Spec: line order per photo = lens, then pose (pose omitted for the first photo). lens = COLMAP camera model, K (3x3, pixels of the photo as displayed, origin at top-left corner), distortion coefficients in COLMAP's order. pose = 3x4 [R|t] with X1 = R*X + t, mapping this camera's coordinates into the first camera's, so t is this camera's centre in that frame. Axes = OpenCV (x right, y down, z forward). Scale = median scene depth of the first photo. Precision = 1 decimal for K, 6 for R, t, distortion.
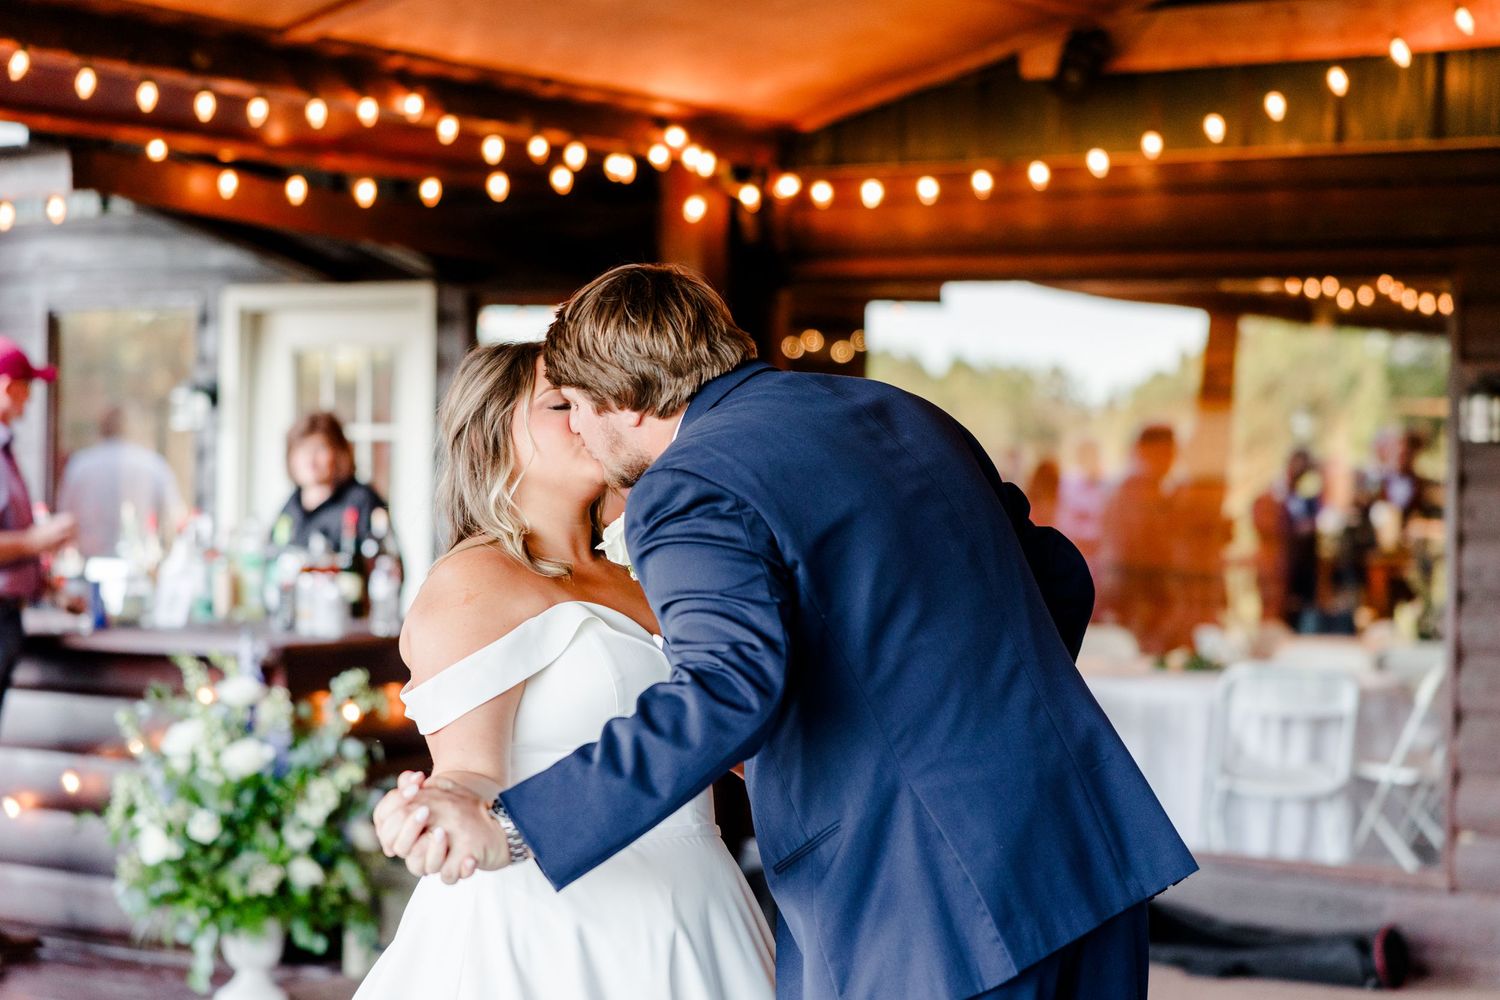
lens RADIAL K [[2974.6, 0, 751.1], [0, 2974.6, 491.3], [0, 0, 1]] dist [0.005042, 0.000000]
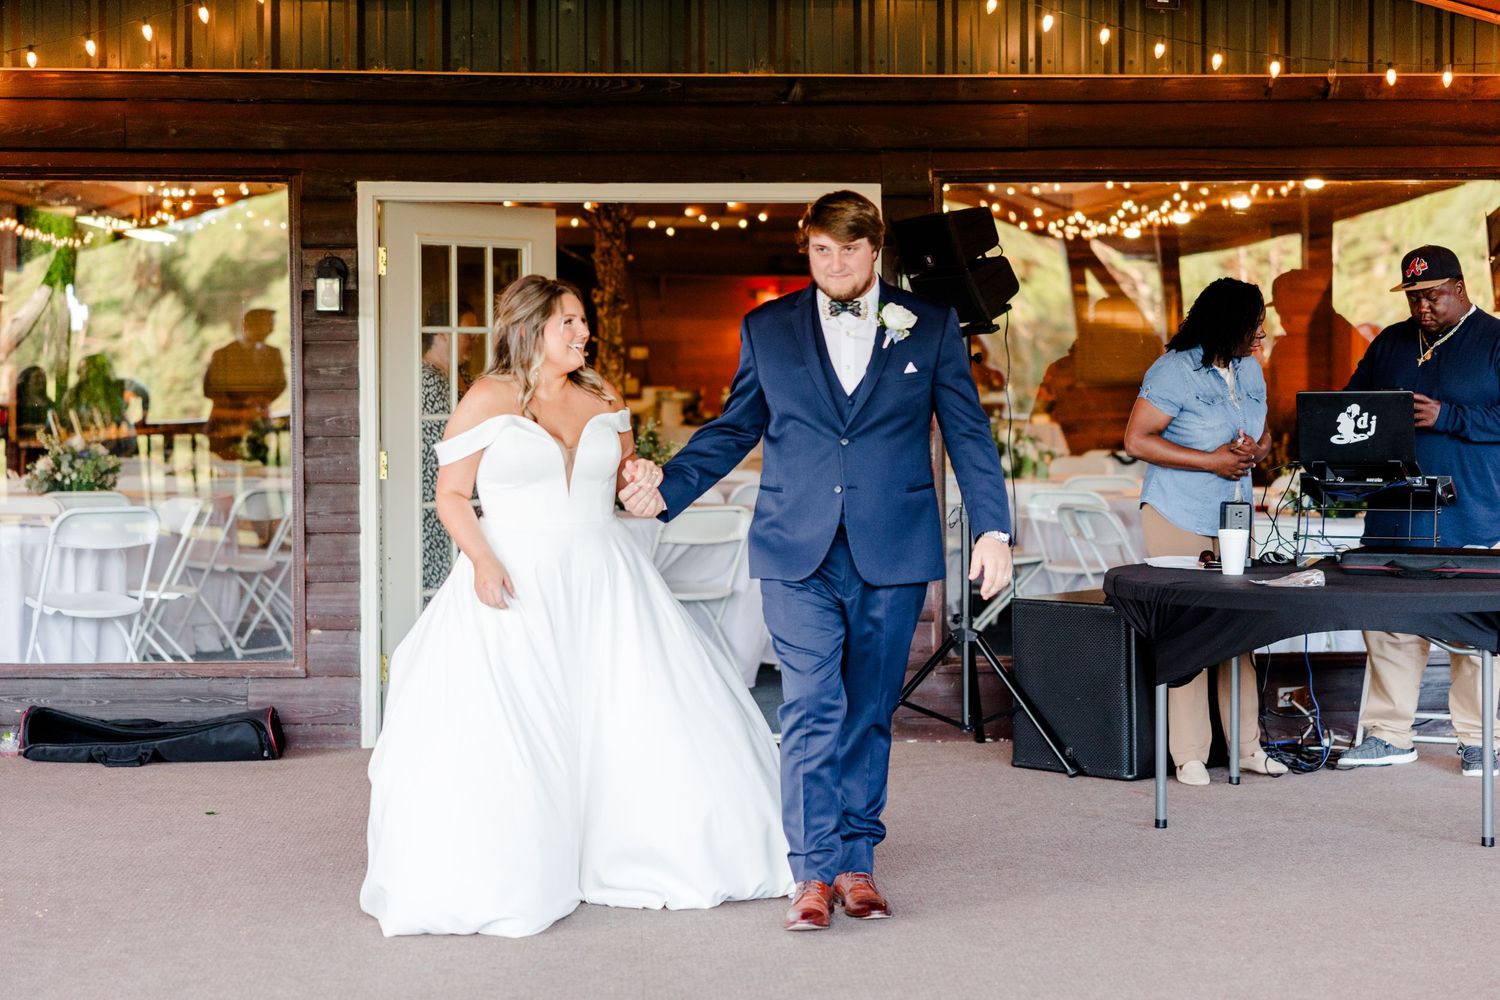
lens RADIAL K [[2974.6, 0, 747.3], [0, 2974.6, 495.5], [0, 0, 1]] dist [0.005042, 0.000000]
pose [[0.806293, -0.051438, 0.589275, -0.345212], [0.021366, 0.998094, 0.057889, -0.008729], [-0.591130, -0.034085, 0.805856, -0.107529]]
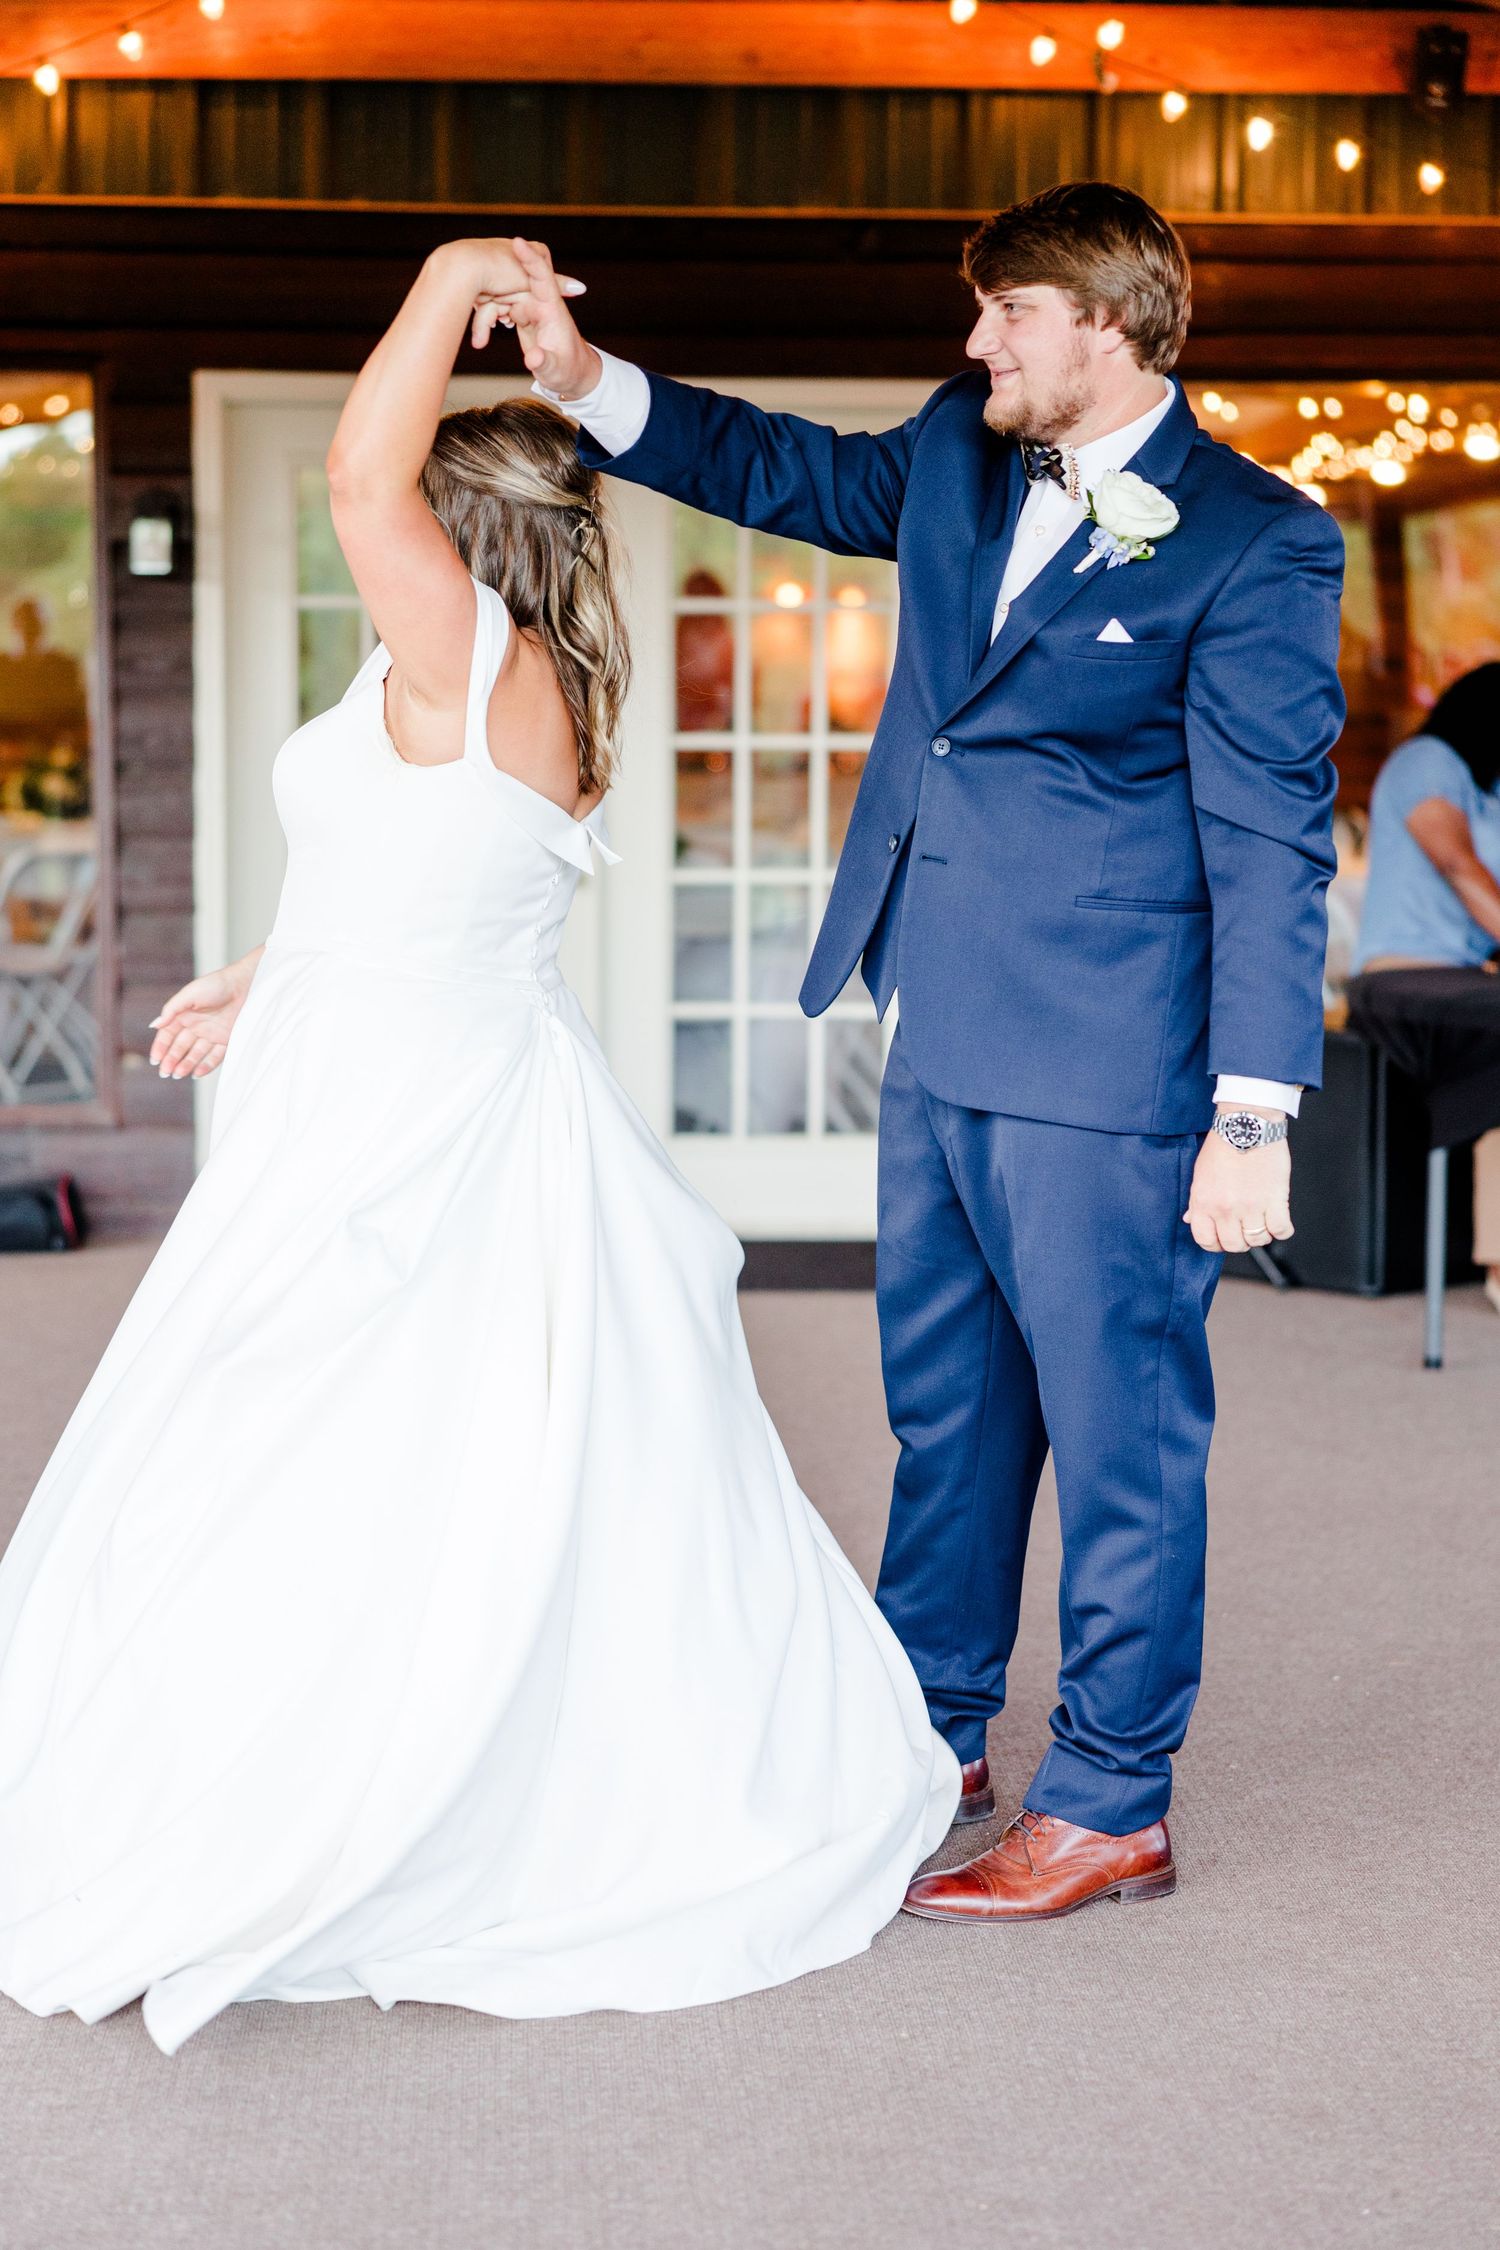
lens RADIAL K [[4080.6, 0, 704.8], [0, 4080.6, 1165.3], [0, 0, 1]] dist [0.000513, 0.000000]
pose [[0.804832, -0.083555, 0.587591, -0.298664], [0.012414, 0.992194, 0.124085, 0.006837], [-0.593372, -0.092574, 0.799587, 0.000686]]
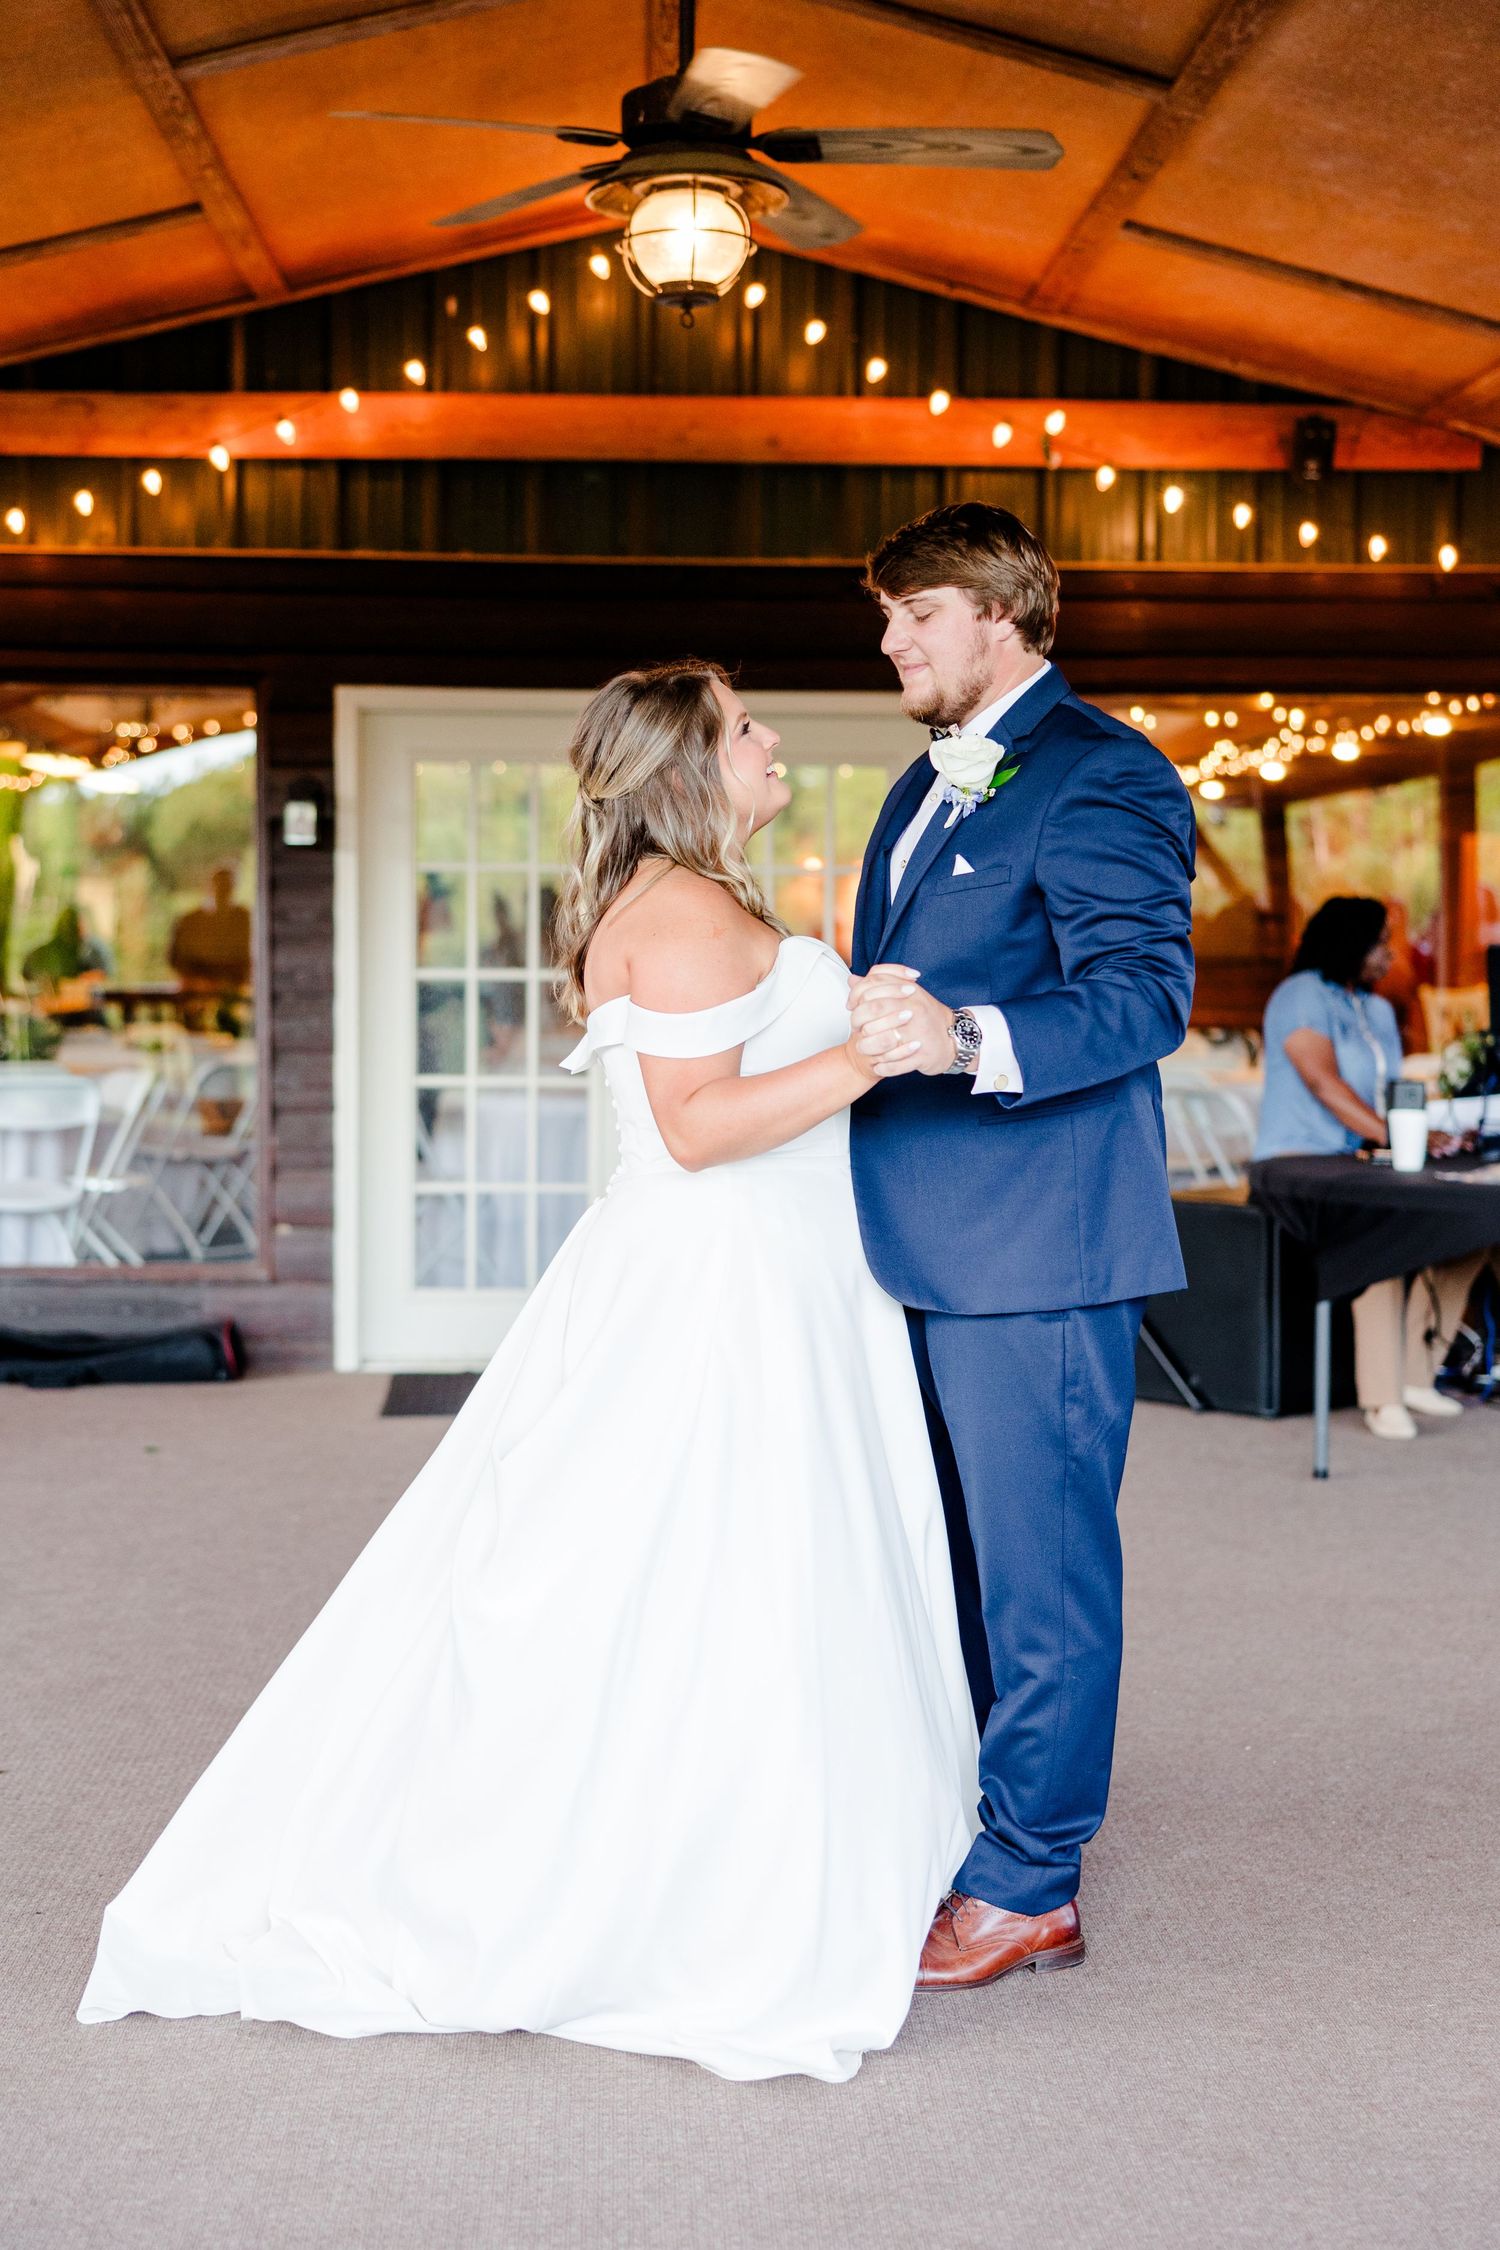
lens RADIAL K [[3069.8, 0, 750.5], [0, 3069.8, 1137.0], [0, 0, 1]] dist [-0.007263, 0.000000]
pose [[0.806373, -0.053293, 0.589001, -0.257464], [0.013348, 0.997318, 0.071964, 0.009519], [-0.591257, -0.050168, 0.804922, 0.044415]]
